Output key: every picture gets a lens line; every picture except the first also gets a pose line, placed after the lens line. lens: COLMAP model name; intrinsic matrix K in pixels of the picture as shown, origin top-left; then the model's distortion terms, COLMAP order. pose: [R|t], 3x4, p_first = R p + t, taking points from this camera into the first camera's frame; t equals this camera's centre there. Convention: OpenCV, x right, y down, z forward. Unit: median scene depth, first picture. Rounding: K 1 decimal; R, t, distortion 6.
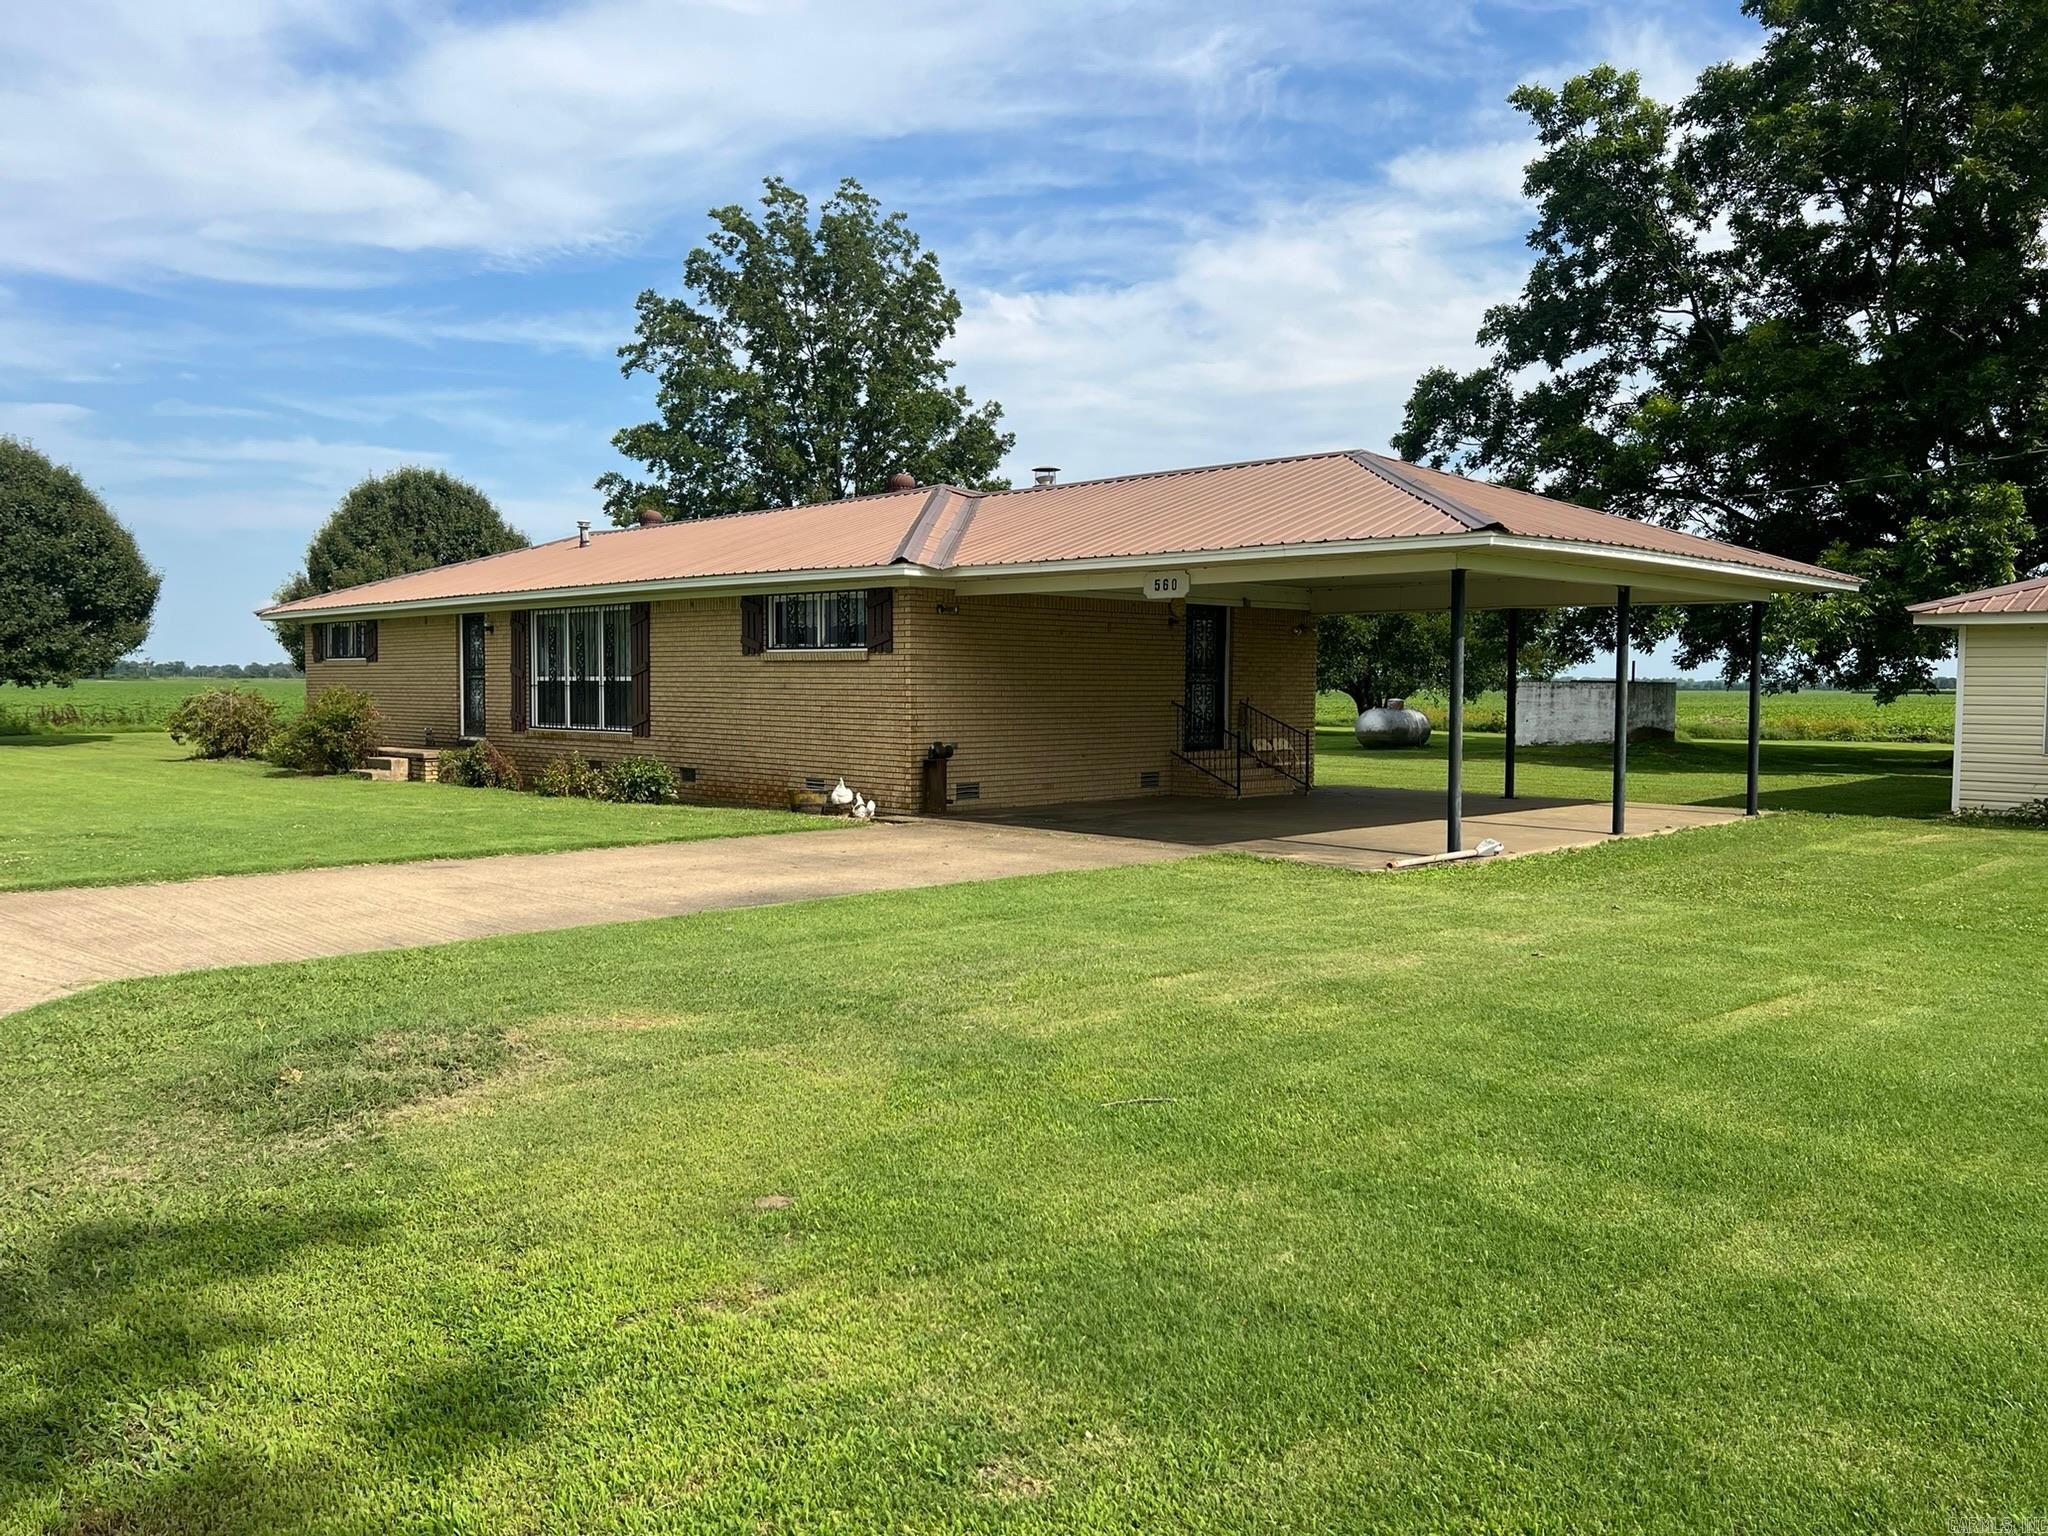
lens RADIAL K [[1549.9, 0, 1016.9], [0, 1549.9, 769.6], [0, 0, 1]] dist [0.054217, -0.059865]
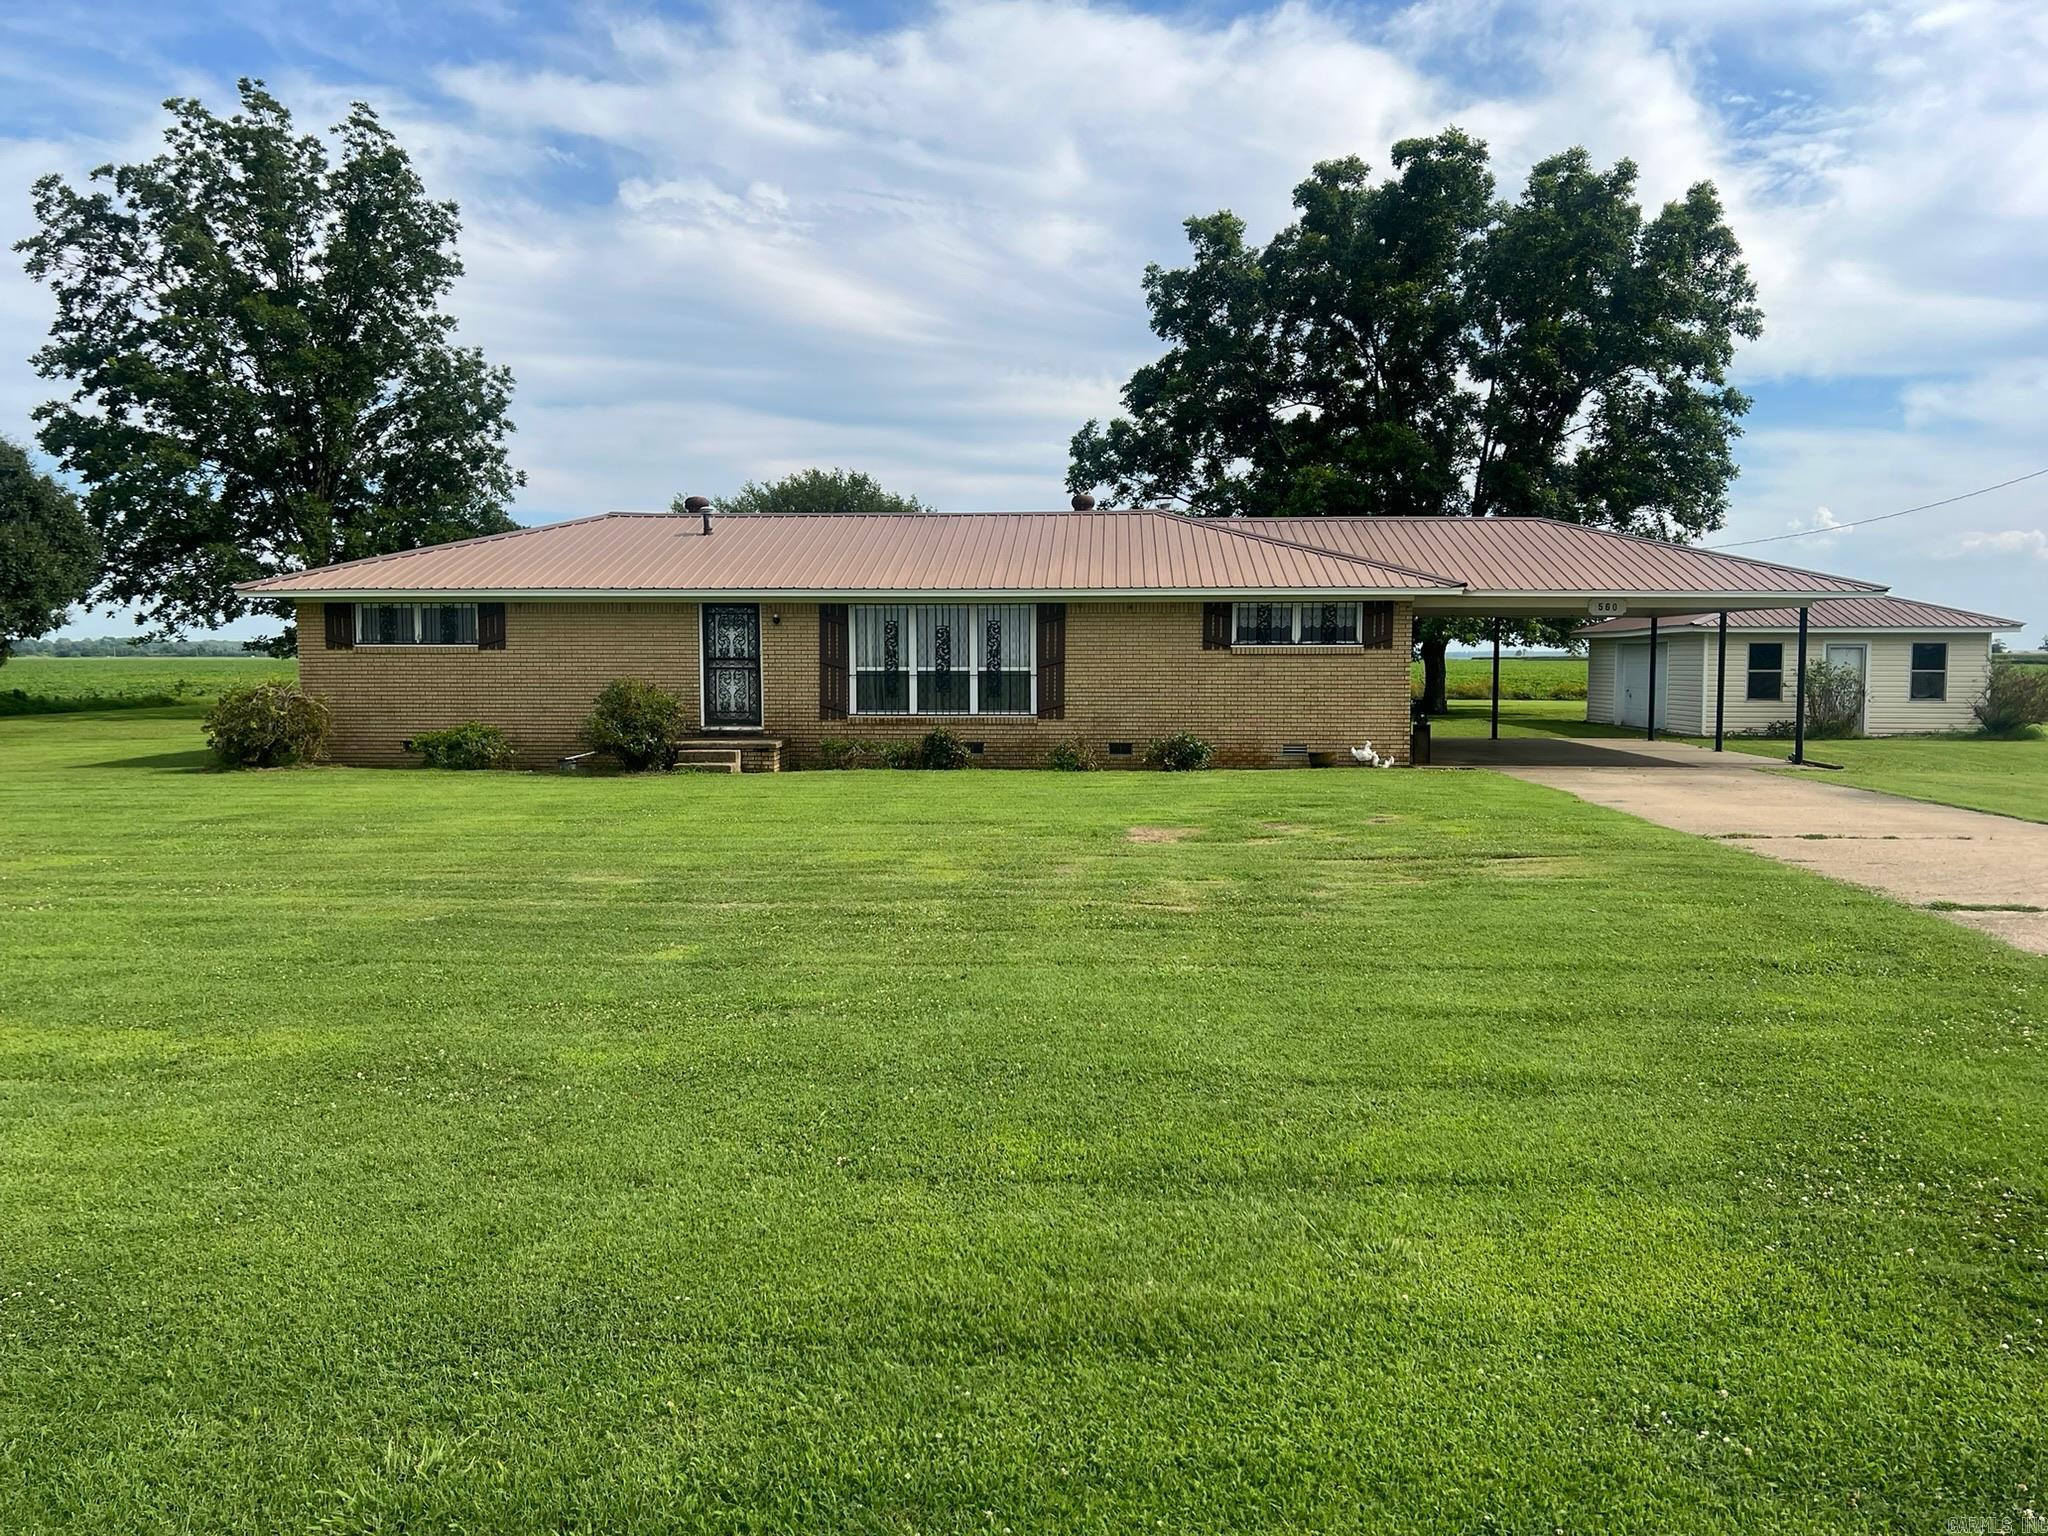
lens RADIAL K [[1549.0, 0, 1024.0], [0, 1549.0, 768.0], [0, 0, 1]] dist [0.057813, -0.065905]
pose [[0.739344, -0.046193, 0.671741, -0.897488], [0.041635, 0.998871, 0.022863, -0.010318], [-0.672039, 0.011064, 0.740433, 0.143642]]
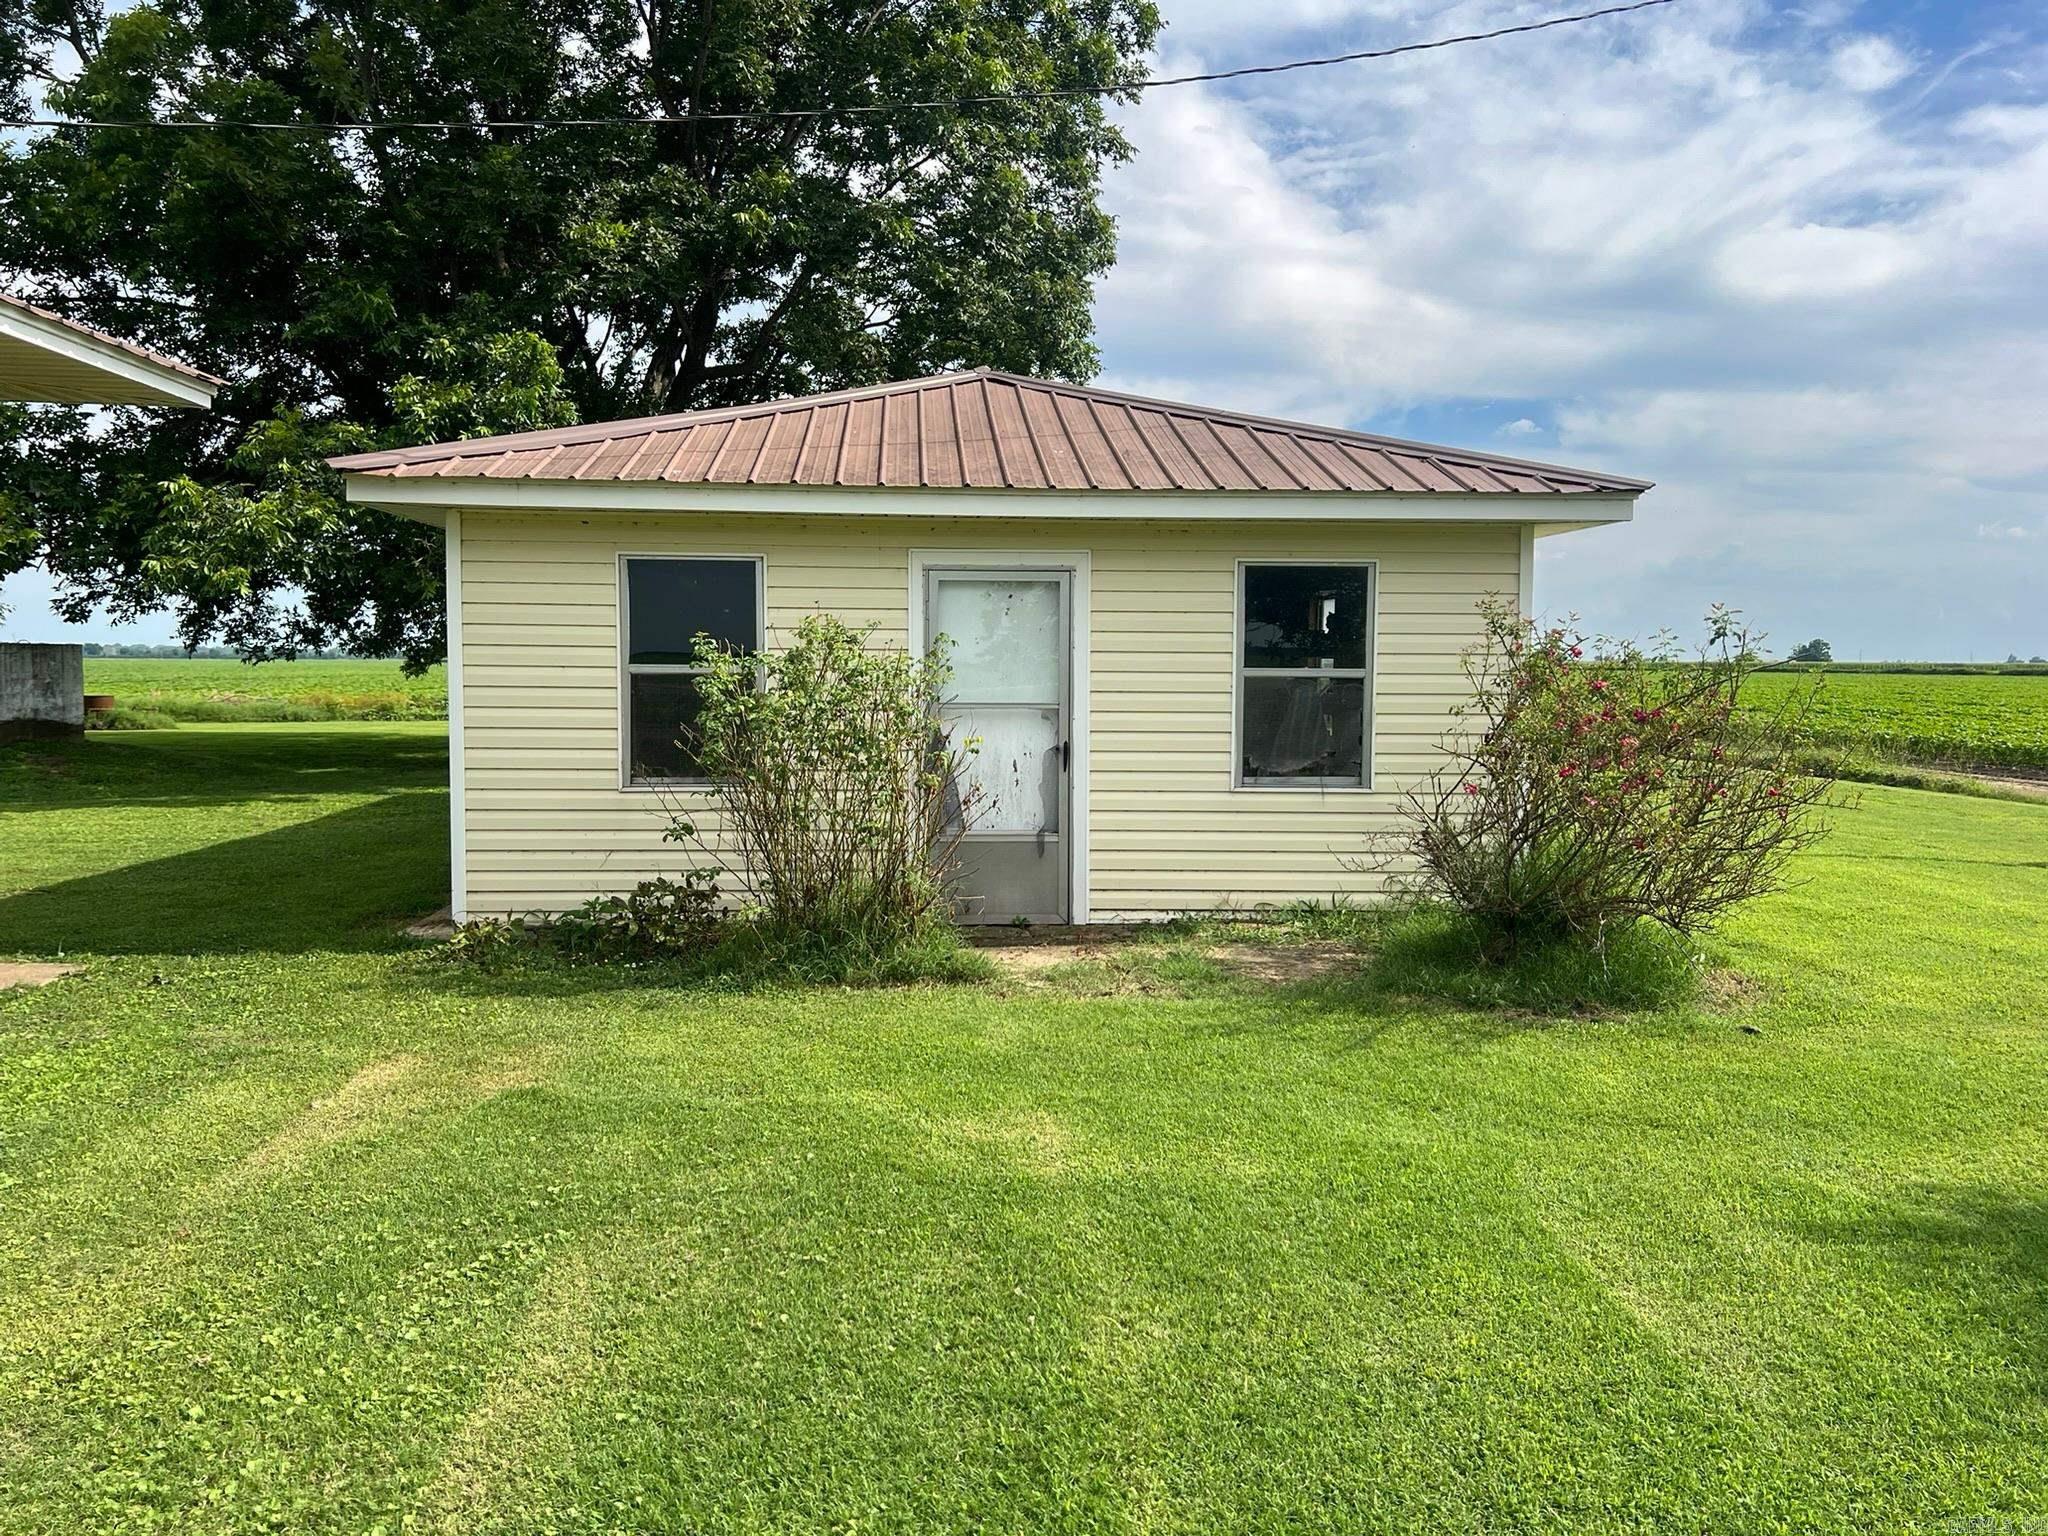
lens RADIAL K [[1549.0, 0, 1024.0], [0, 1549.0, 768.0], [0, 0, 1]] dist [0.057813, -0.065905]
pose [[0.660841, -0.050000, 0.748859, 0.278844], [0.033945, 0.998749, 0.036730, -0.023842], [-0.749758, 0.001147, 0.661711, 0.433447]]
